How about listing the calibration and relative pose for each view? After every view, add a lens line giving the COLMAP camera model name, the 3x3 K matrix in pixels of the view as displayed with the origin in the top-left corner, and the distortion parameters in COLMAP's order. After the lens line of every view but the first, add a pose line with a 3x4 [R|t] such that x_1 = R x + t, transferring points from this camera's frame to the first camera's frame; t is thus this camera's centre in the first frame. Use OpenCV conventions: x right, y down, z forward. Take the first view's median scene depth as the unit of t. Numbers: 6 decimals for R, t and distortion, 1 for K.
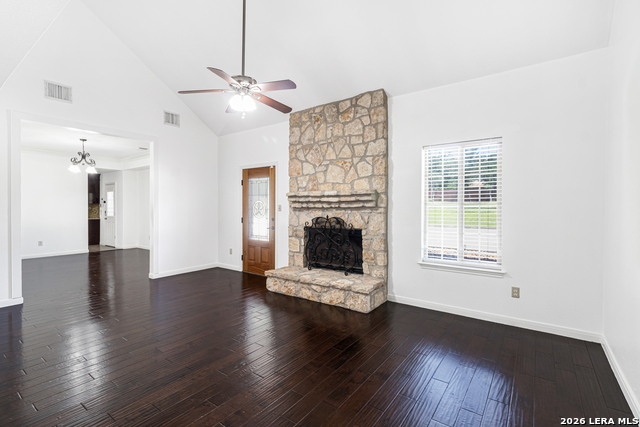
lens RADIAL K [[300.0, 0, 315.6], [0, 300.0, 206.1], [0, 0, 1]] dist [0.001820, 0.000580]
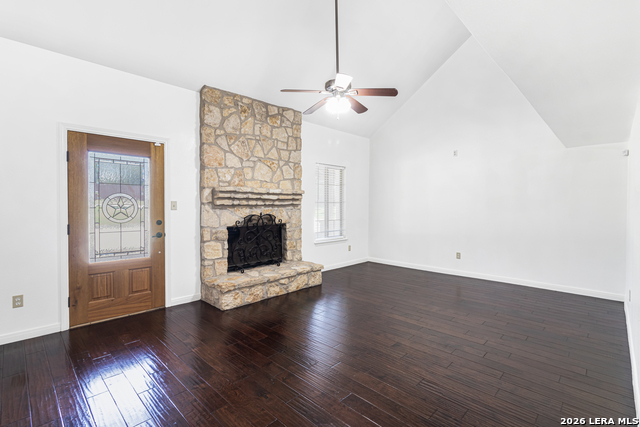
lens RADIAL K [[300.0, 0, 315.6], [0, 300.0, 206.1], [0, 0, 1]] dist [0.001820, 0.000580]
pose [[0.135279, -0.009226, 0.990765, -0.919933], [-0.008804, 0.999906, 0.010513, -0.003137], [-0.990768, -0.010145, 0.135185, 0.673195]]
